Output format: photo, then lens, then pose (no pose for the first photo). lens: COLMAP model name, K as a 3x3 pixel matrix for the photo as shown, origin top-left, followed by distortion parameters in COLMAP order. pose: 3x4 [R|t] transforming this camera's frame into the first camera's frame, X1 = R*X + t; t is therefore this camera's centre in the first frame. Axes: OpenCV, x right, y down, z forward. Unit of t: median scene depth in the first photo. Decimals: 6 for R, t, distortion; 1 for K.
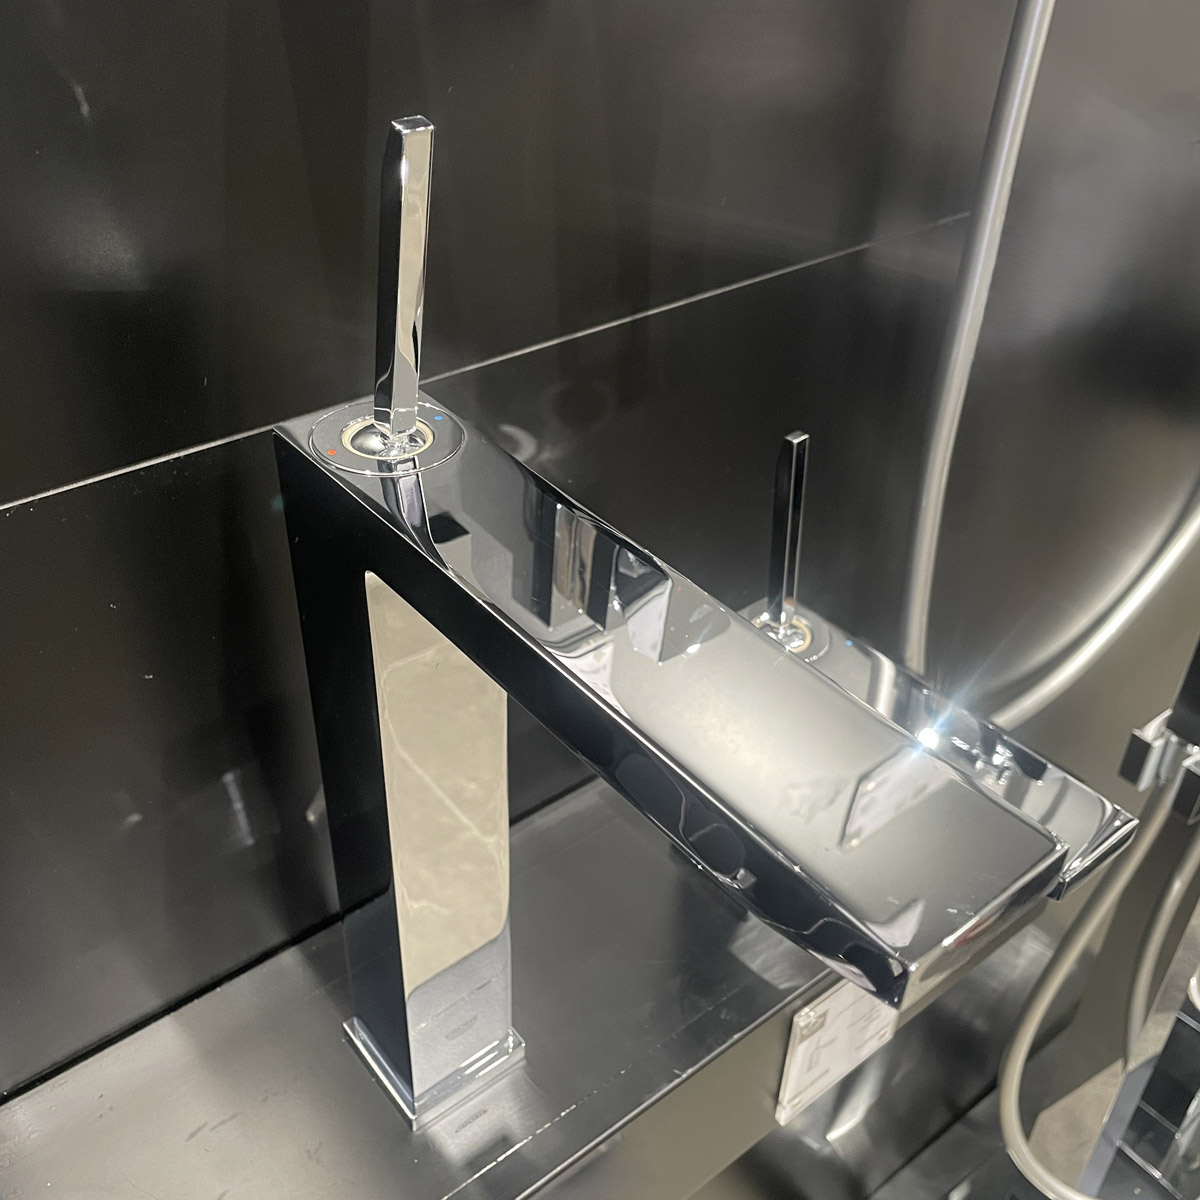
lens RADIAL K [[1219.8, 0, 600.0], [0, 1219.8, 600.0], [0, 0, 1]] dist [0.154386, -0.284111]
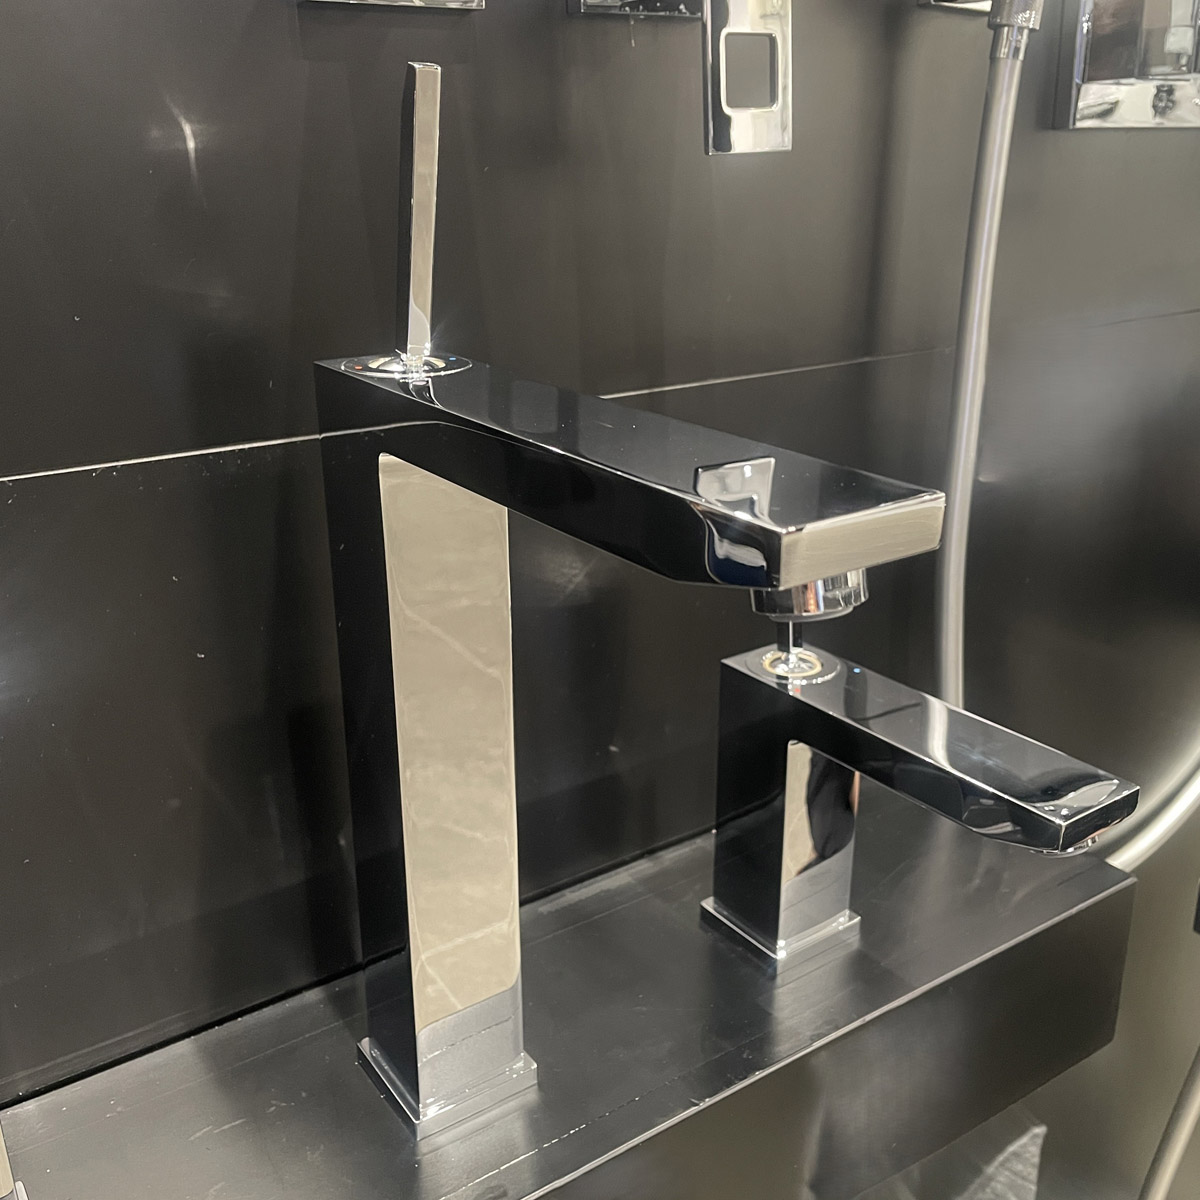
lens RADIAL K [[1203.3, 0, 600.0], [0, 1203.3, 600.0], [0, 0, 1]] dist [0.119951, -0.232027]
pose [[0.996511, -0.010243, -0.082825, 0.074645], [-0.014361, 0.956589, -0.291087, 0.296604], [0.082211, 0.291261, 0.953105, -0.018175]]
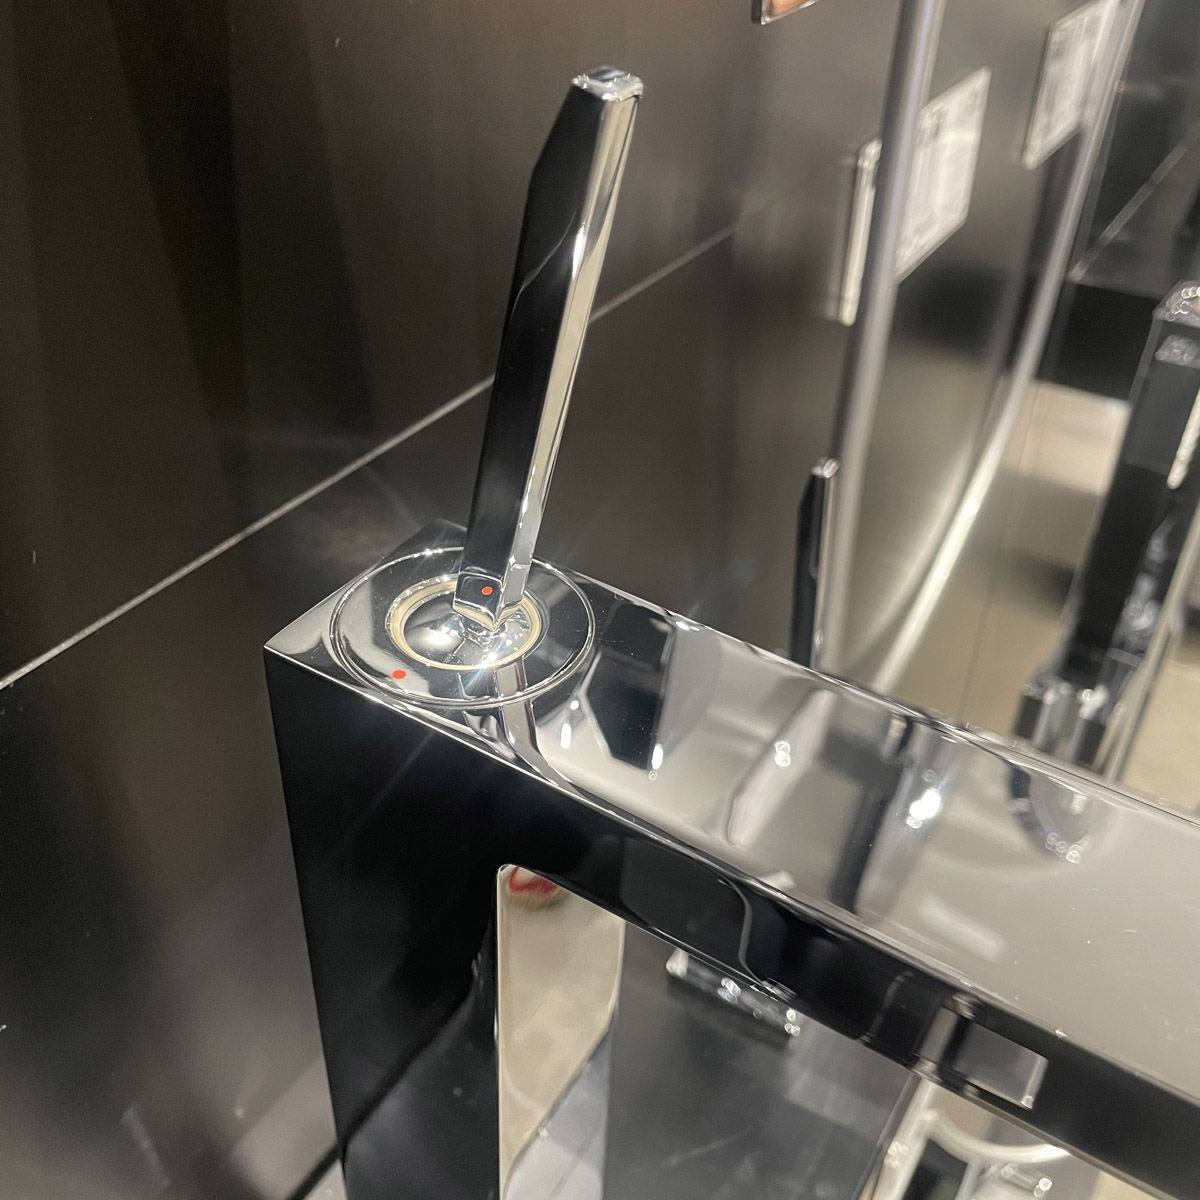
lens RADIAL K [[1219.8, 0, 600.0], [0, 1219.8, 600.0], [0, 0, 1]] dist [0.154386, -0.284111]
pose [[0.941938, -0.195812, 0.272784, -0.191720], [0.189014, 0.980636, 0.051253, -0.113277], [-0.277537, 0.003283, 0.960709, 0.290946]]
